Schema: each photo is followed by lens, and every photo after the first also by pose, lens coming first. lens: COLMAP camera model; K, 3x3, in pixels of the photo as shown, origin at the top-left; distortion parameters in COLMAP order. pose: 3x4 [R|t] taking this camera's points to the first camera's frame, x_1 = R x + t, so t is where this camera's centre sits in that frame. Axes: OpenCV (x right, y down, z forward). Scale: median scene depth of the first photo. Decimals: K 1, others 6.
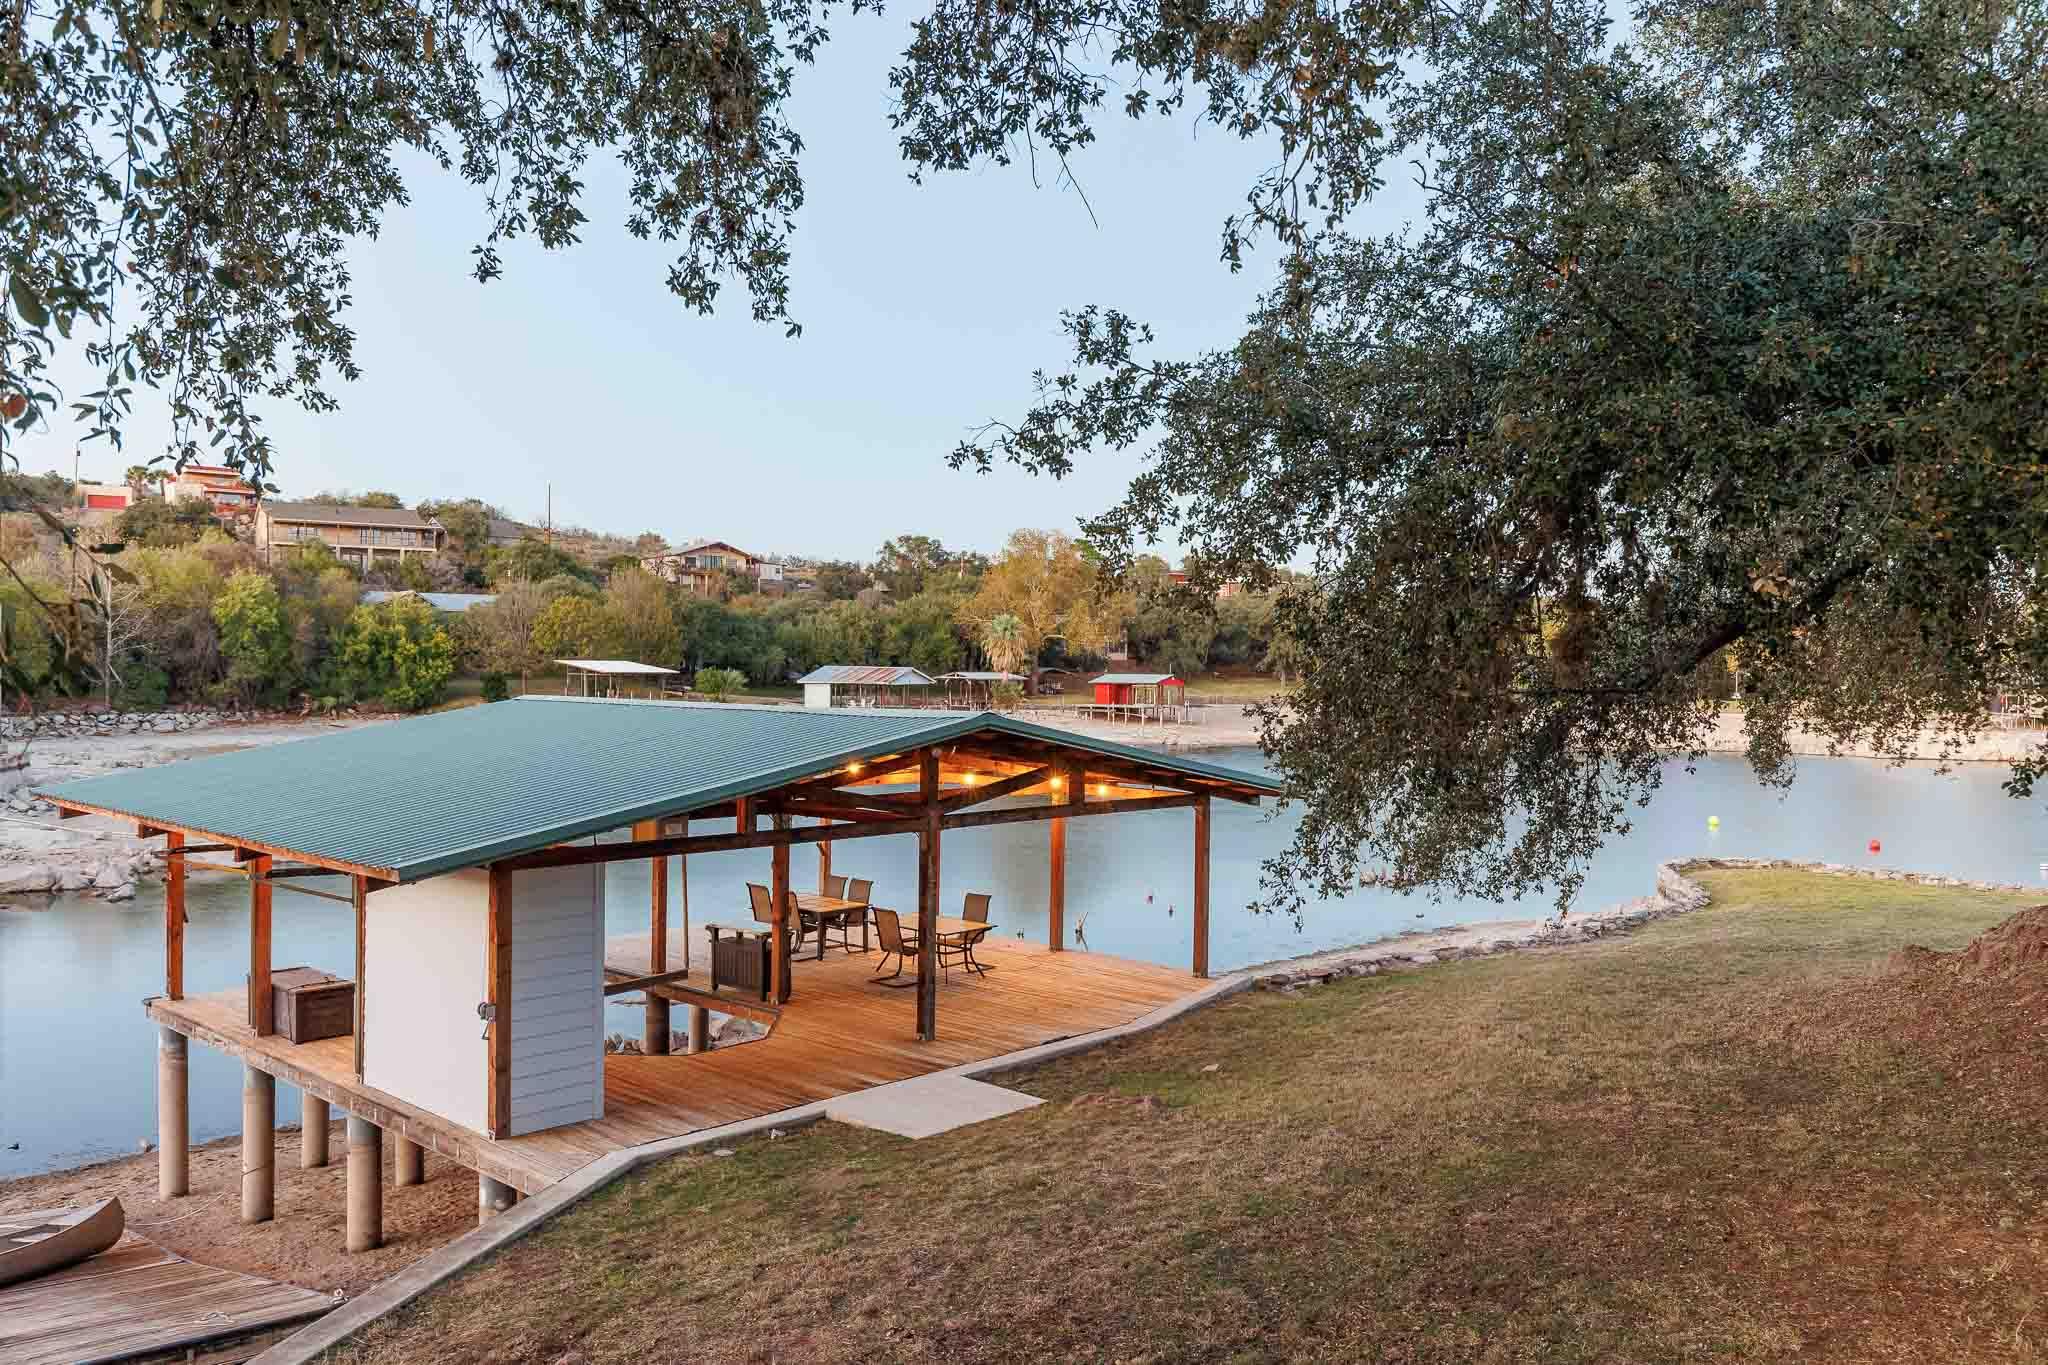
lens RADIAL K [[1572.4, 0, 1024.0], [0, 1572.4, 682.5], [0, 0, 1]] dist [0.014972, 0.003406]
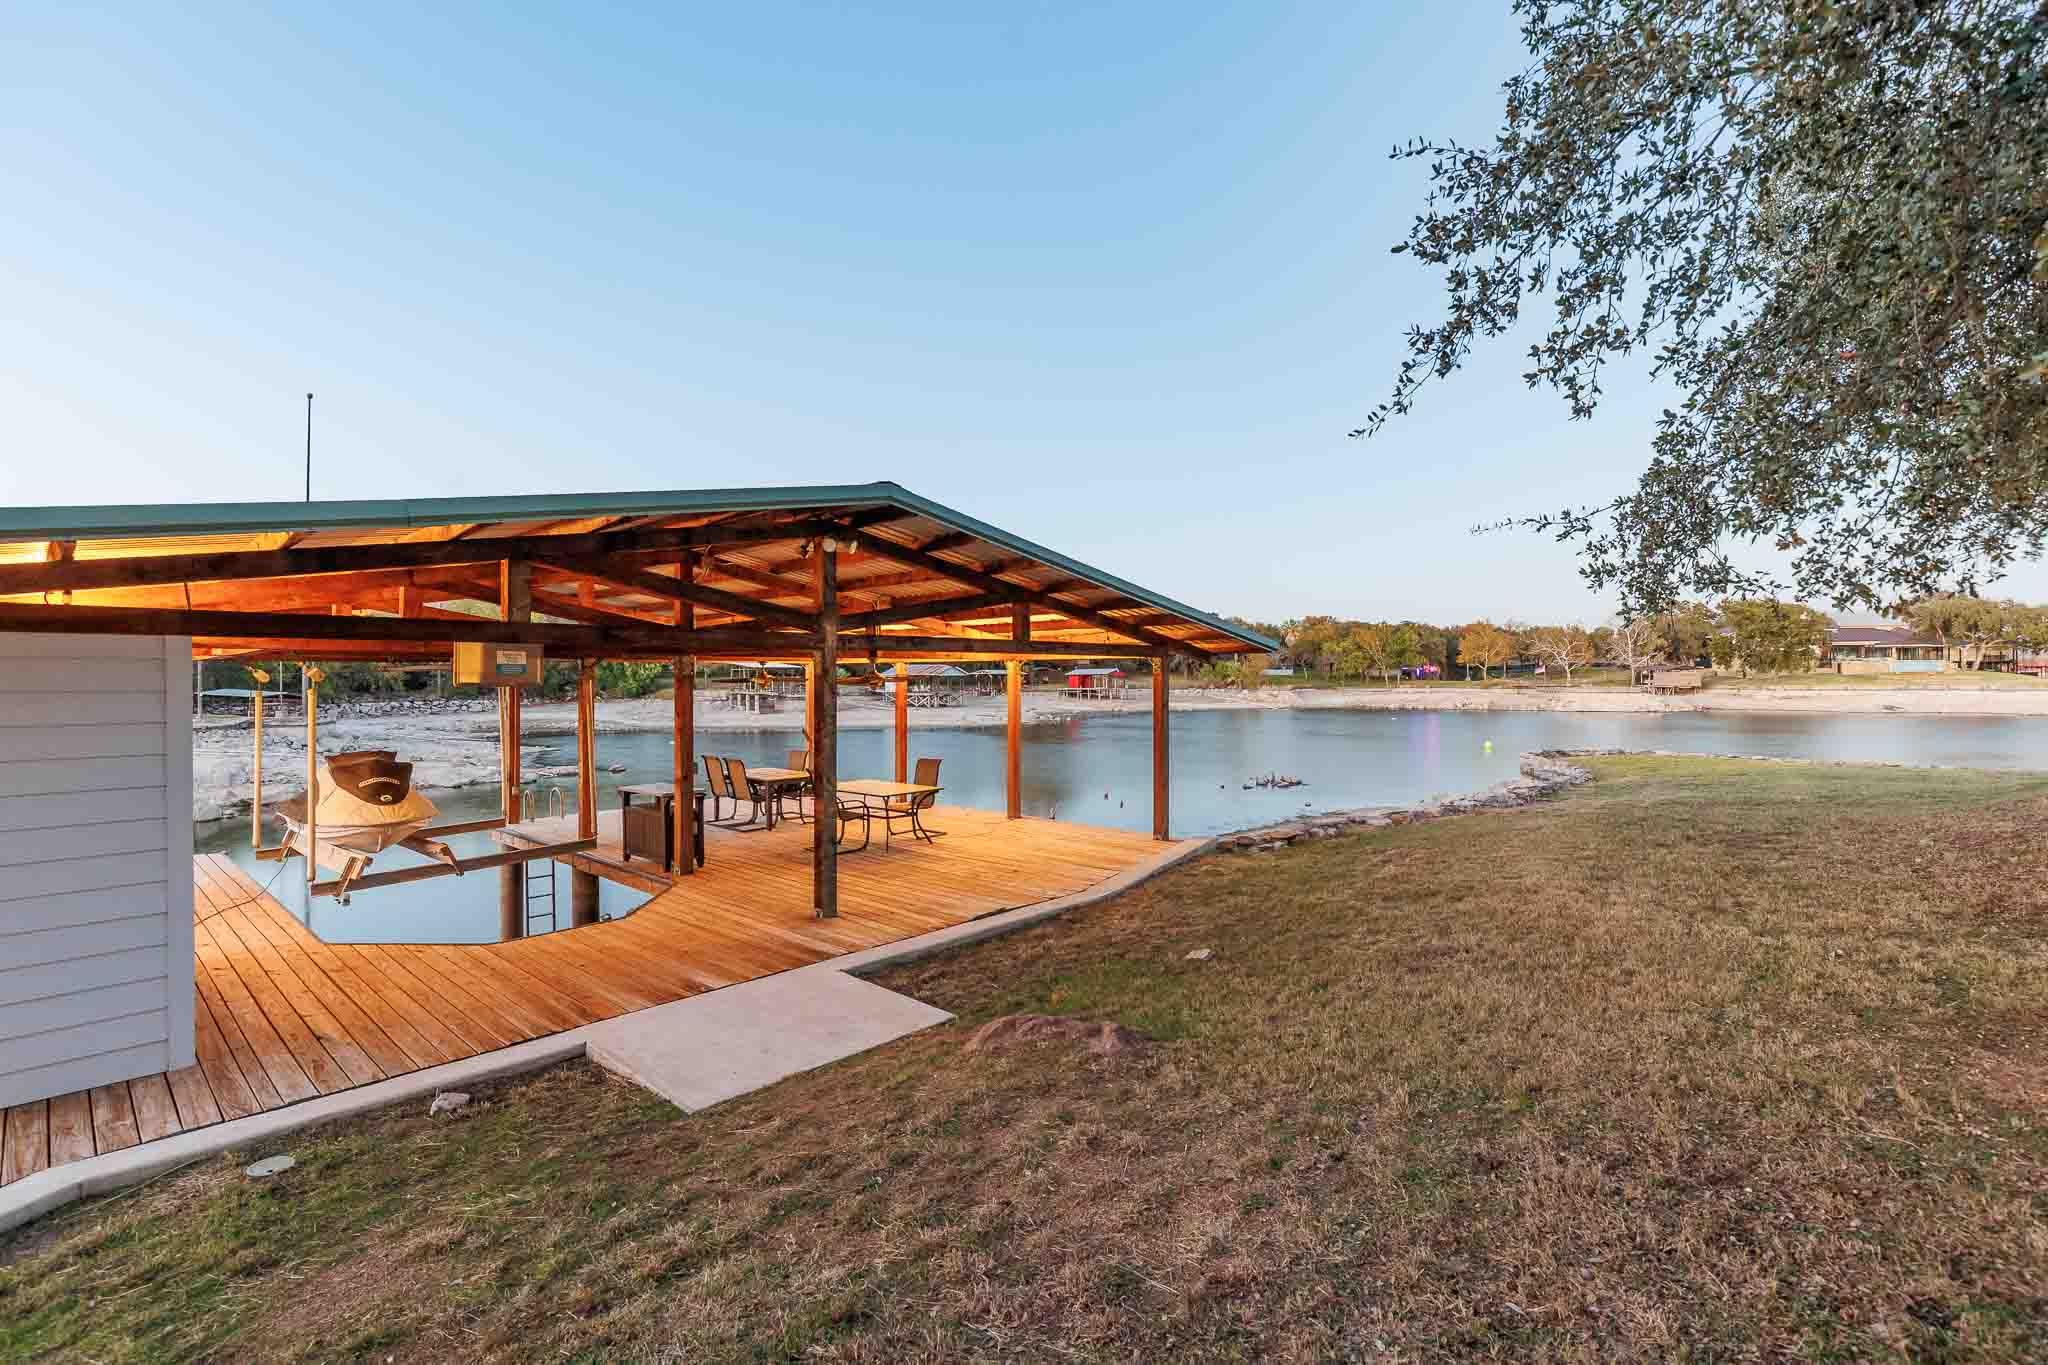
lens RADIAL K [[946.9, 0, 1029.9], [0, 946.9, 678.2], [0, 0, 1]] dist [0.016832, 0.000082]
pose [[0.999889, -0.014681, 0.002478, 0.043080], [0.014695, 0.999877, -0.005567, 0.119285], [-0.002396, 0.005603, 0.999981, 0.558559]]
